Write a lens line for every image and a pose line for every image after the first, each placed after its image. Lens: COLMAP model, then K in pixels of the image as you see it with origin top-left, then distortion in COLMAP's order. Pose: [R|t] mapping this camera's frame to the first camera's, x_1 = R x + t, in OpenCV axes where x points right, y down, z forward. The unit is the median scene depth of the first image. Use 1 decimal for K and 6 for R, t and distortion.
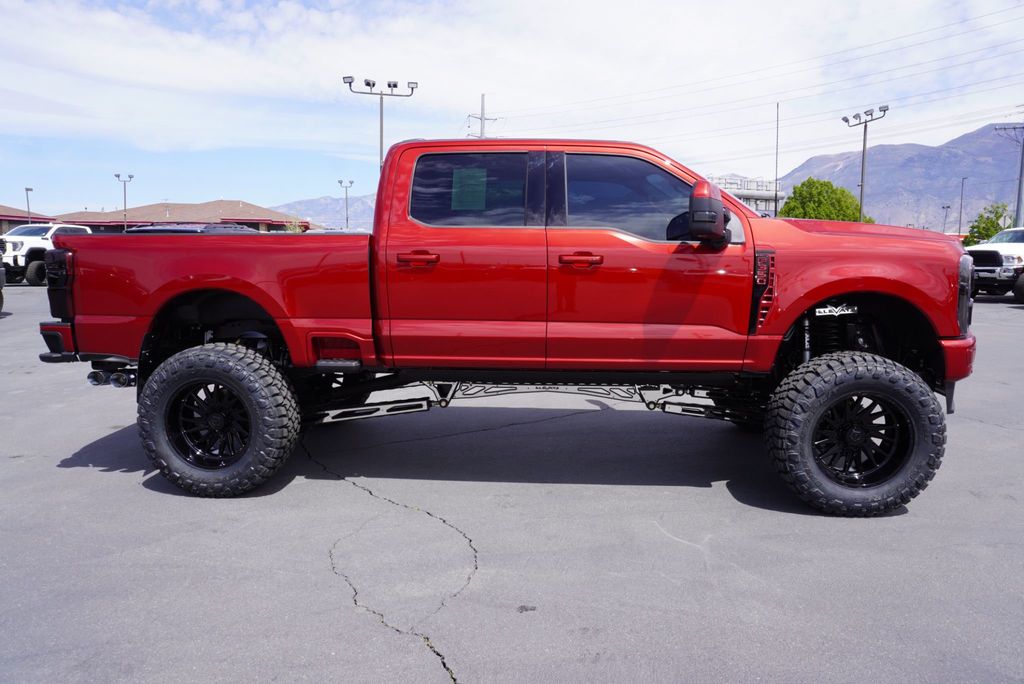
lens RADIAL K [[672.3, 0, 509.9], [0, 672.3, 345.3], [0, 0, 1]] dist [-0.022222, 0.005779]
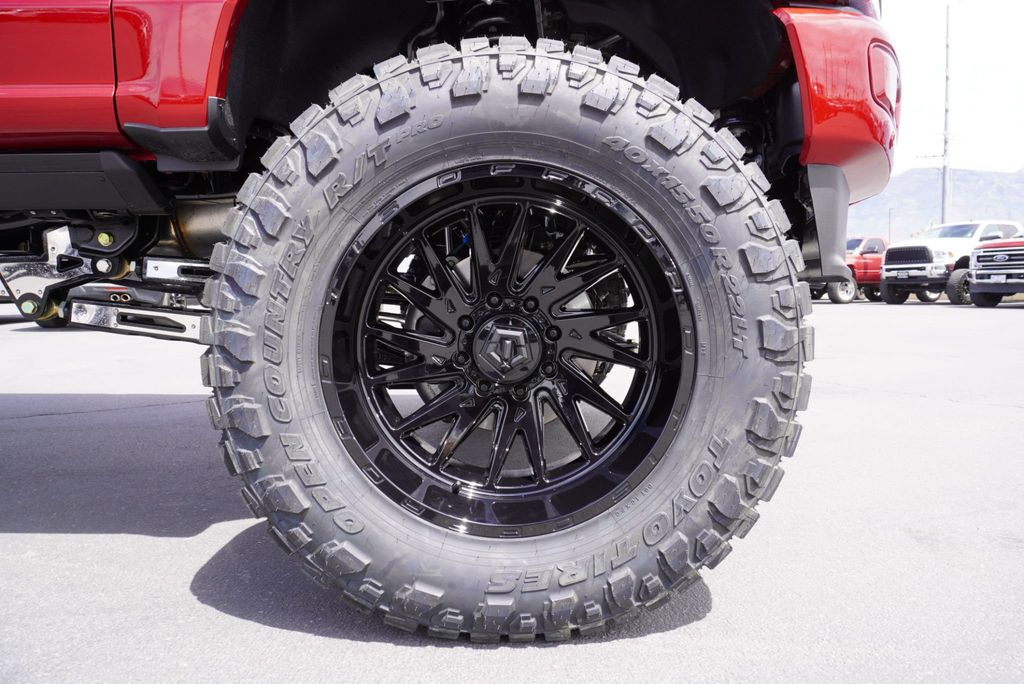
lens RADIAL K [[672.3, 0, 513.4], [0, 672.3, 338.2], [0, 0, 1]] dist [-0.022222, 0.005779]
pose [[0.997047, -0.008943, 0.076275, 0.509309], [0.013688, 0.997988, -0.061916, 0.152927], [-0.075568, 0.062777, 0.995163, 0.735262]]
